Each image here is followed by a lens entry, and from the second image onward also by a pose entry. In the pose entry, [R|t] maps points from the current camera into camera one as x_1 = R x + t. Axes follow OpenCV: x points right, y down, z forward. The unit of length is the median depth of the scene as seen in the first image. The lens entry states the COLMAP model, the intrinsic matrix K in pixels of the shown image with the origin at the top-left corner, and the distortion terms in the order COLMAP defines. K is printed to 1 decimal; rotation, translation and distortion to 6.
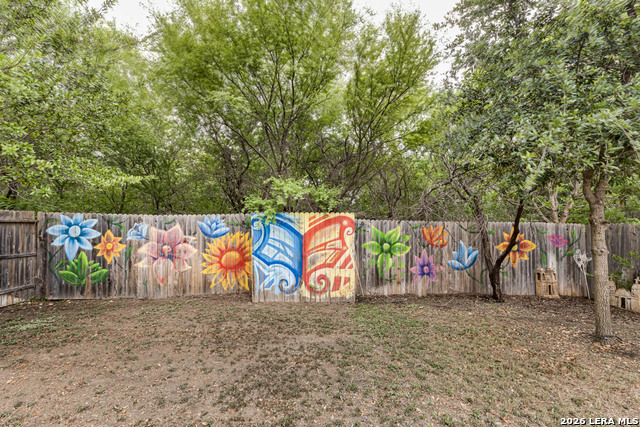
lens RADIAL K [[285.2, 0, 315.4], [0, 285.2, 209.4], [0, 0, 1]] dist [0.020467, 0.000221]
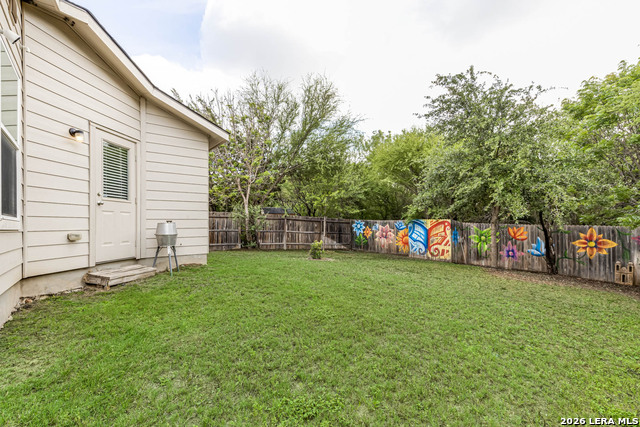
lens RADIAL K [[285.2, 0, 319.4], [0, 285.2, 218.0], [0, 0, 1]] dist [0.020467, 0.000221]
pose [[0.582904, -0.008996, -0.812491, 1.208944], [0.017186, 0.999852, 0.001259, -0.015258], [0.812359, -0.014697, 0.582972, -0.936048]]
